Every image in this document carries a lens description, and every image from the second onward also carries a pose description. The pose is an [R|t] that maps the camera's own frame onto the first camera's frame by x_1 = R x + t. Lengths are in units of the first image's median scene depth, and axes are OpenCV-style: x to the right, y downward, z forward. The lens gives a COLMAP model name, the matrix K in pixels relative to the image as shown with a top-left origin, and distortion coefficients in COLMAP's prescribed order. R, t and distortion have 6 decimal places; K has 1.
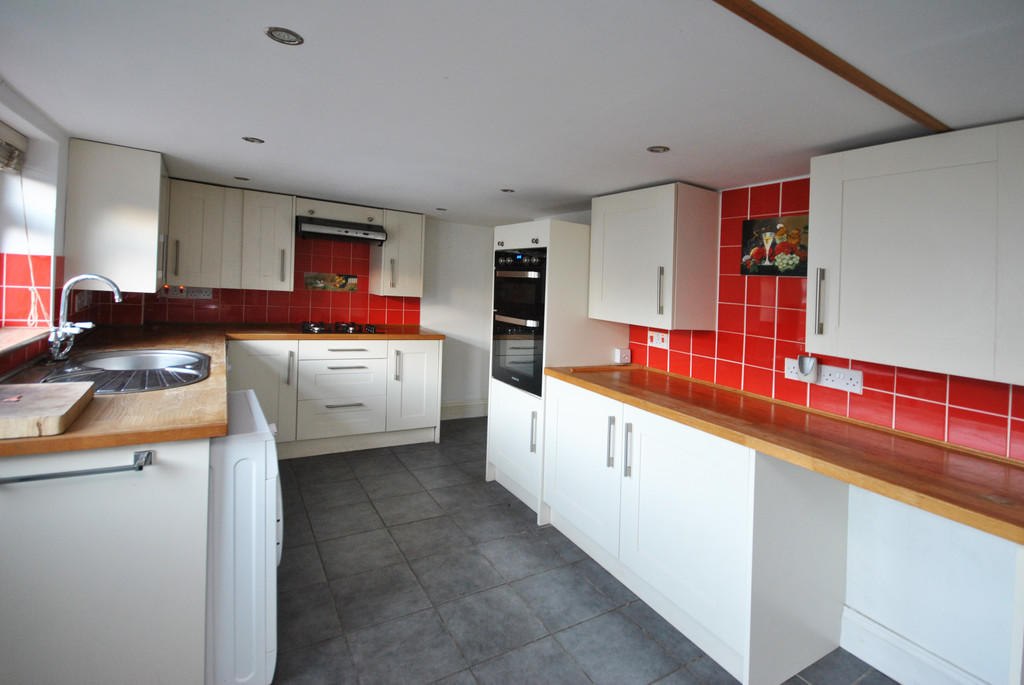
lens RADIAL K [[467.1, 0, 509.9], [0, 467.1, 305.9], [0, 0, 1]] dist [-0.027657, -0.000398]
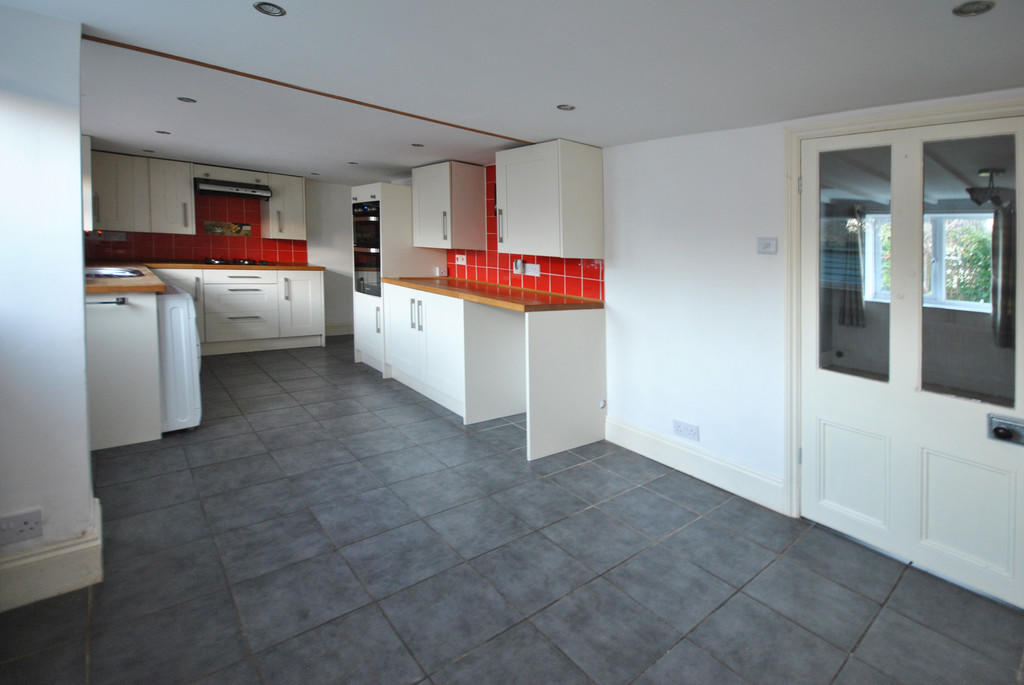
lens RADIAL K [[457.9, 0, 541.3], [0, 457.9, 286.0], [0, 0, 1]] dist [0.000462, -0.000014]
pose [[0.975983, -0.041115, 0.213932, 0.236985], [0.030997, 0.998246, 0.050438, 0.087985], [-0.215630, -0.042595, 0.975546, -0.554366]]
